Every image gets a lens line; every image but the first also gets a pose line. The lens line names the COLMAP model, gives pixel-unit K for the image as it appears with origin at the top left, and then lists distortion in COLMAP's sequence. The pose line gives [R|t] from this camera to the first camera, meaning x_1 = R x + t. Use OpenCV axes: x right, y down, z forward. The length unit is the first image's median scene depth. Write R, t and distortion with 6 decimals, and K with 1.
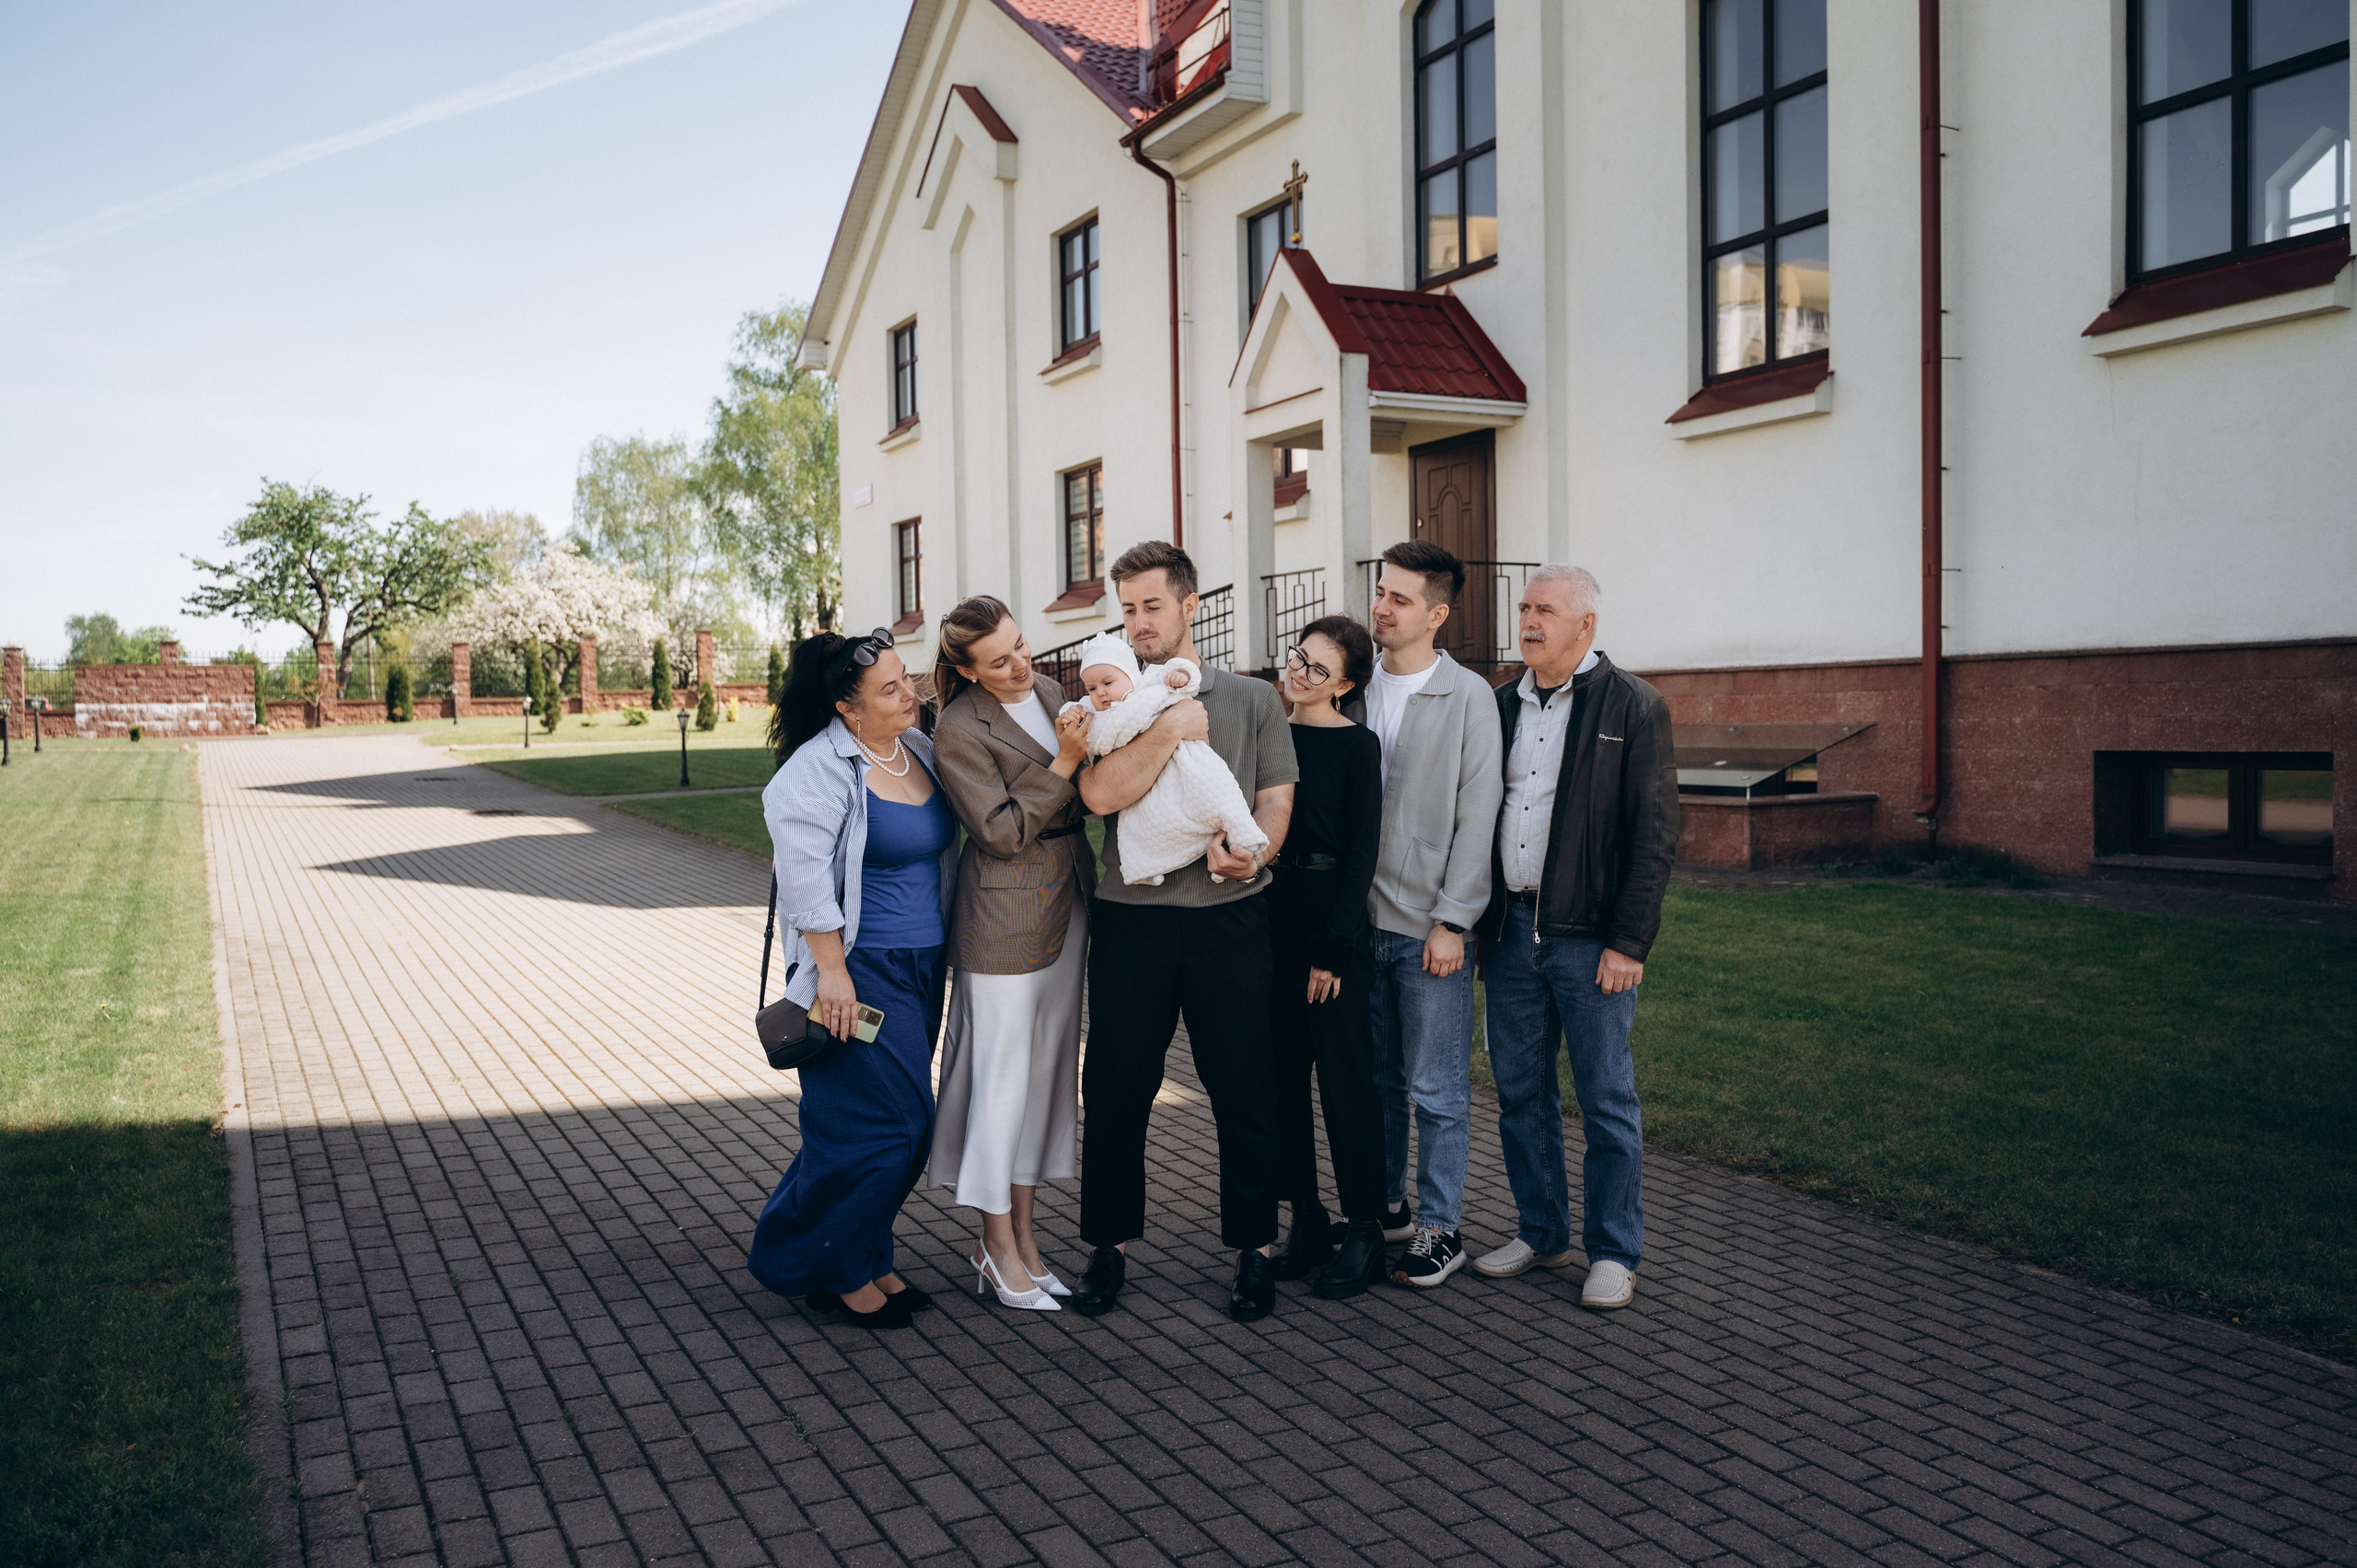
lens RADIAL K [[1860.2, 0, 1178.5], [0, 1860.2, 784.0], [0, 0, 1]] dist [-0.000756, -0.006971]
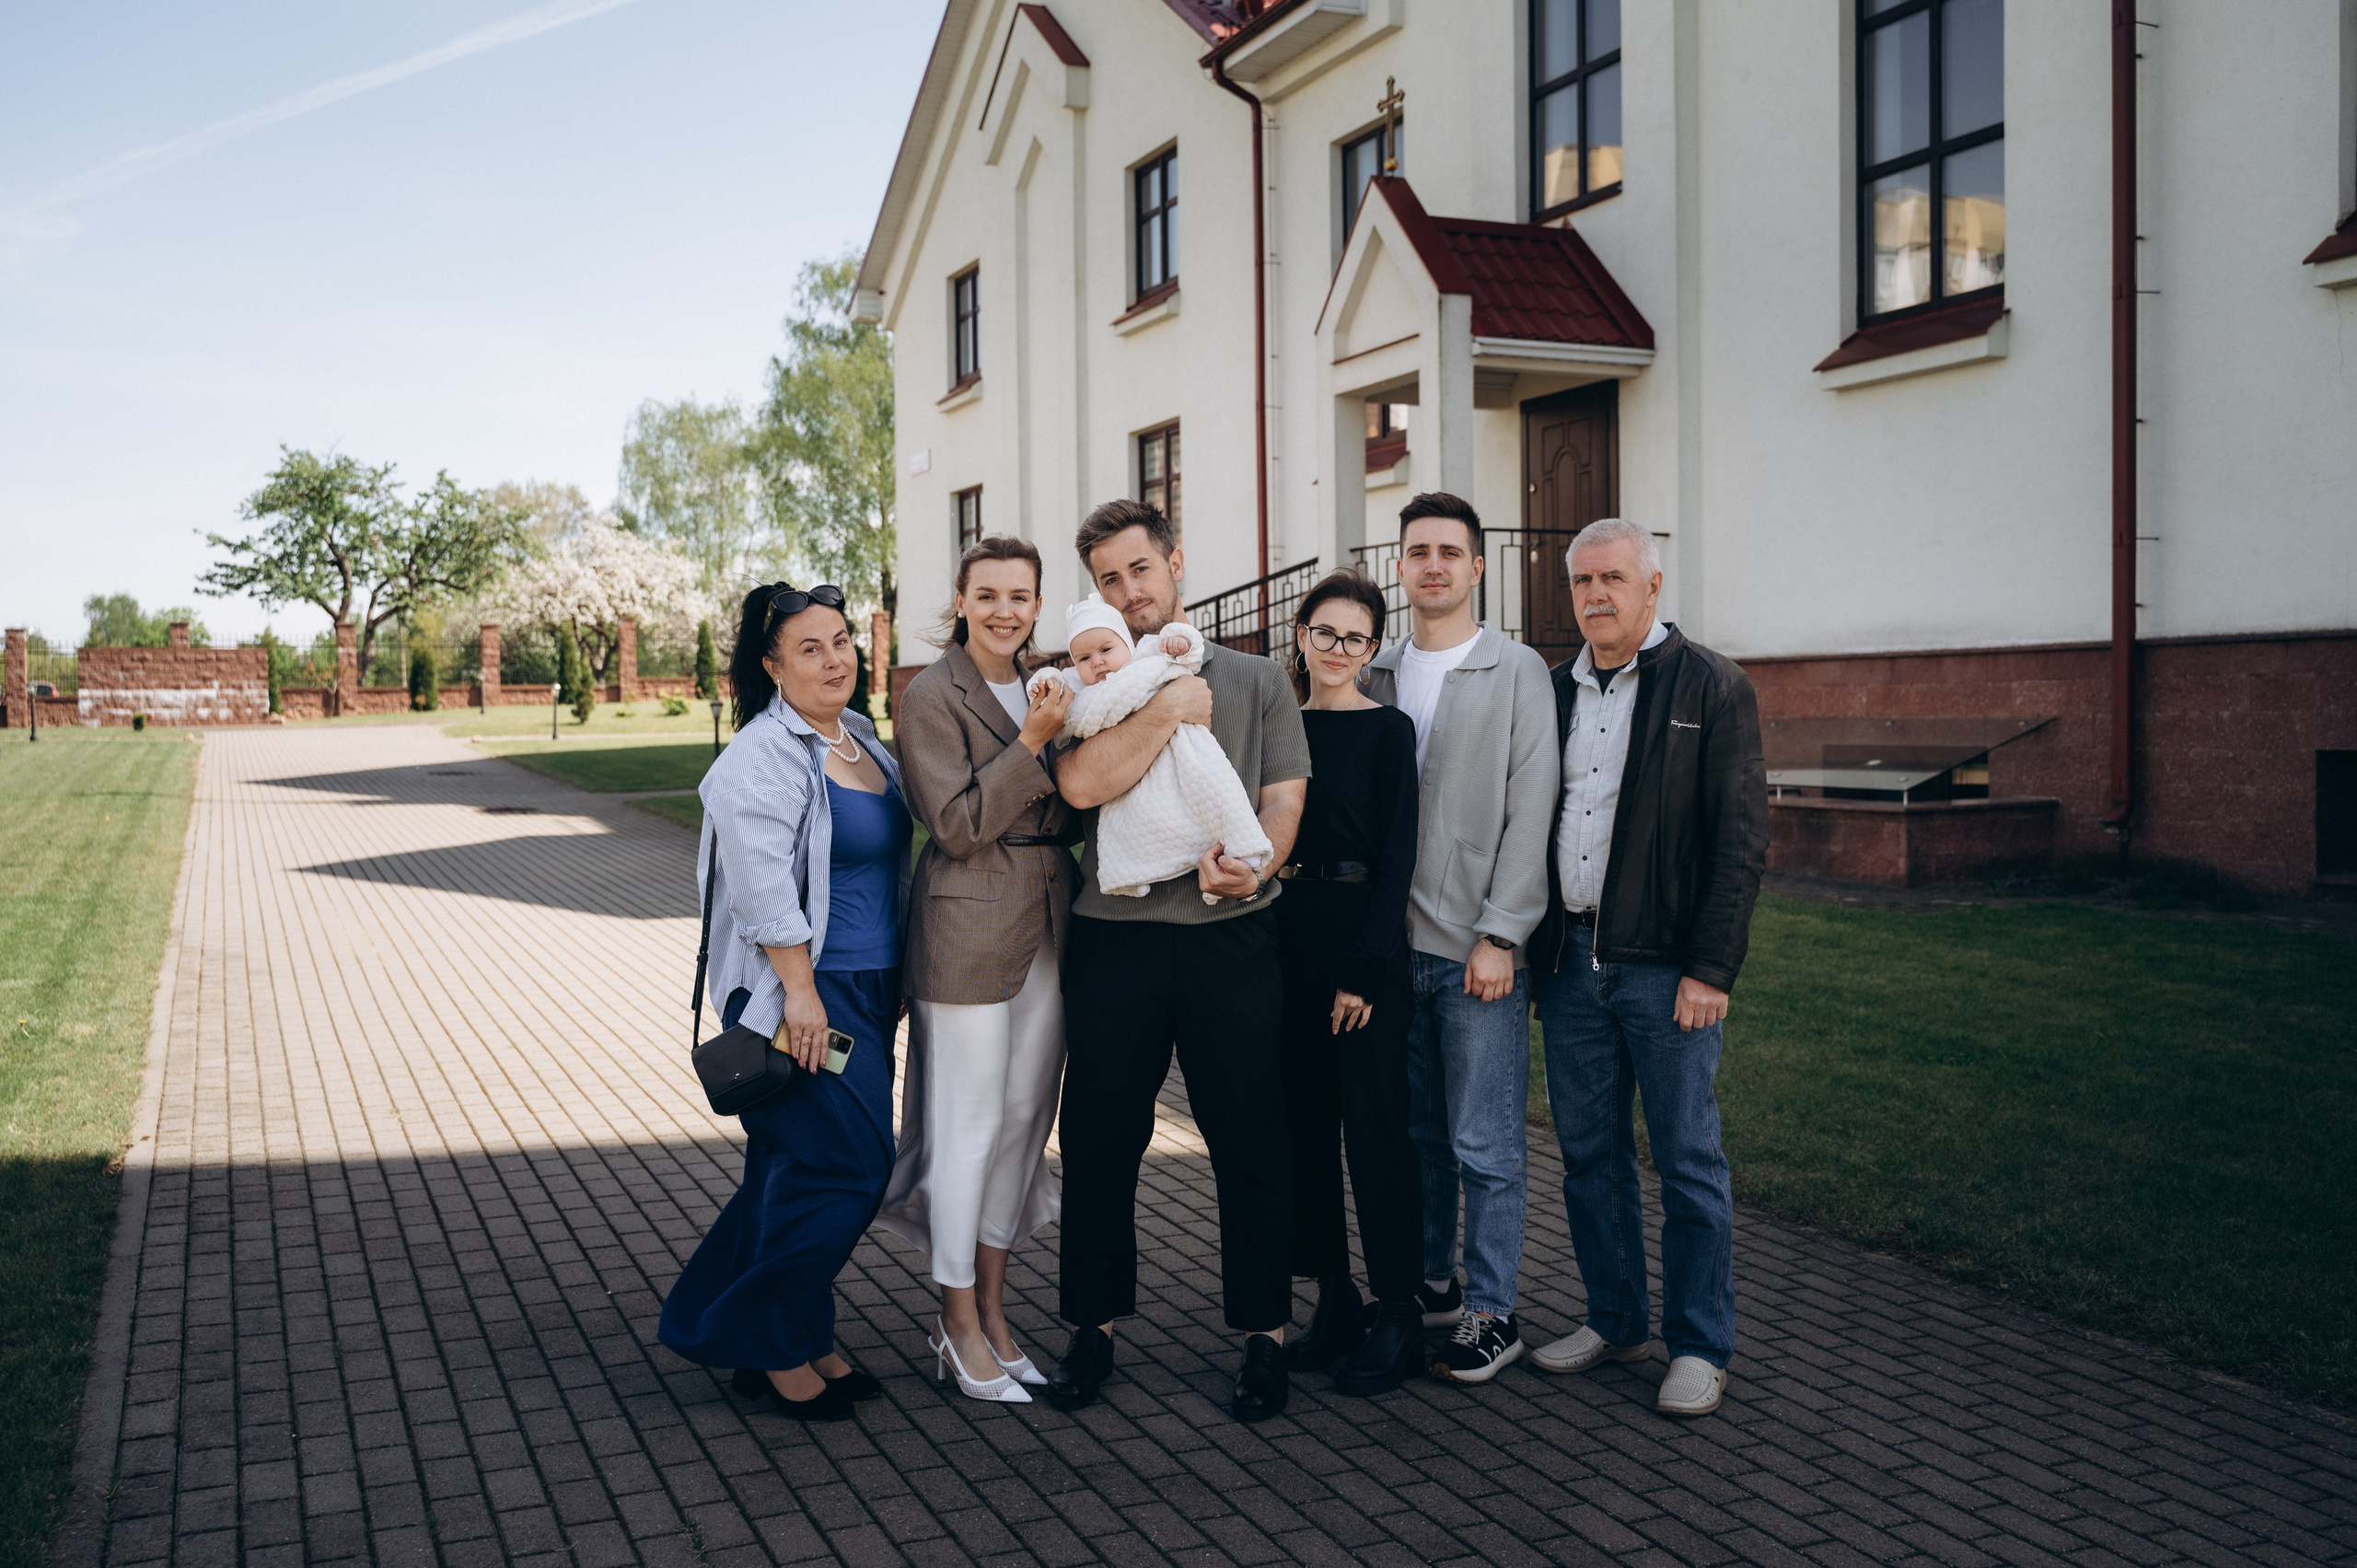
lens RADIAL K [[2062.3, 0, 1166.9], [0, 2062.3, 774.3], [0, 0, 1]] dist [0.001031, -0.012471]
pose [[0.998370, 0.005944, -0.056766, 0.013868], [-0.006210, 0.999970, -0.004523, 0.000434], [0.056737, 0.004869, 0.998377, 0.018925]]
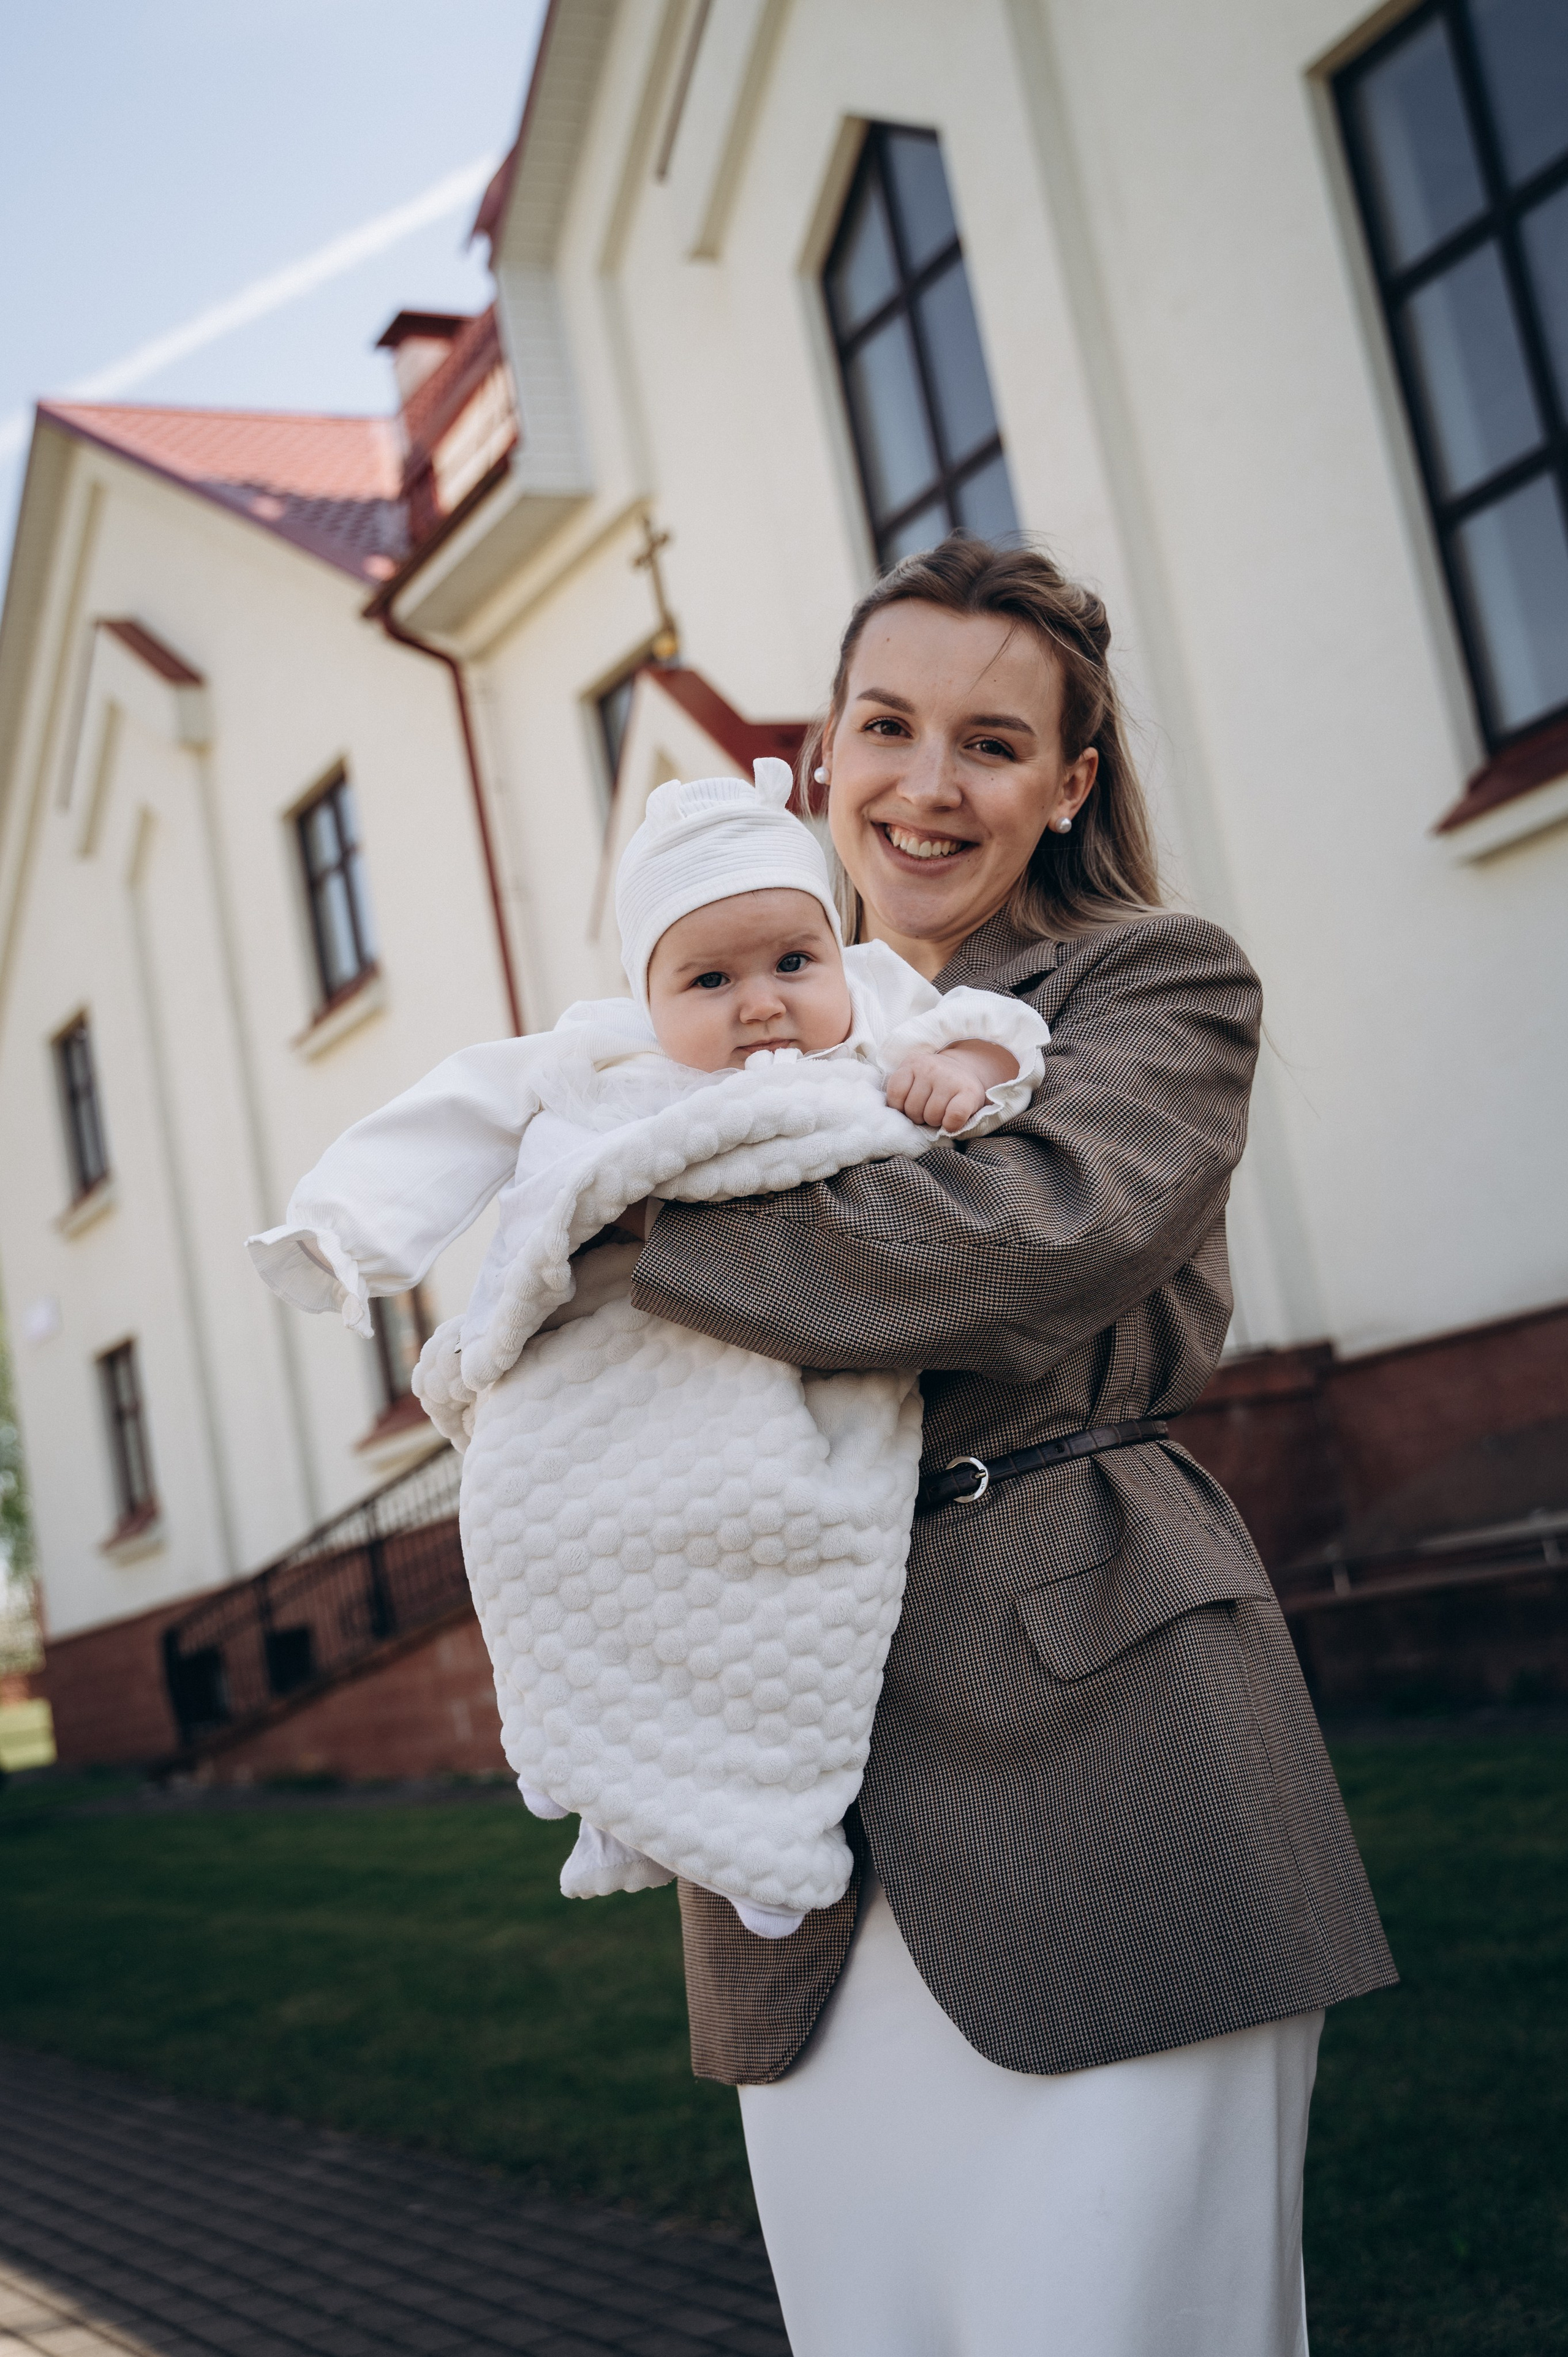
lens RADIAL K [[2809.7, 0, 674.5], [0, 2809.7, 1173.7], [0, 0, 1]] dist [0.003510, 0.009352]
pose [[0.987843, -0.152614, 0.029595, 0.016970], [0.155449, 0.967744, -0.198259, 0.014429], [0.001616, 0.200450, 0.979703, 0.226385]]
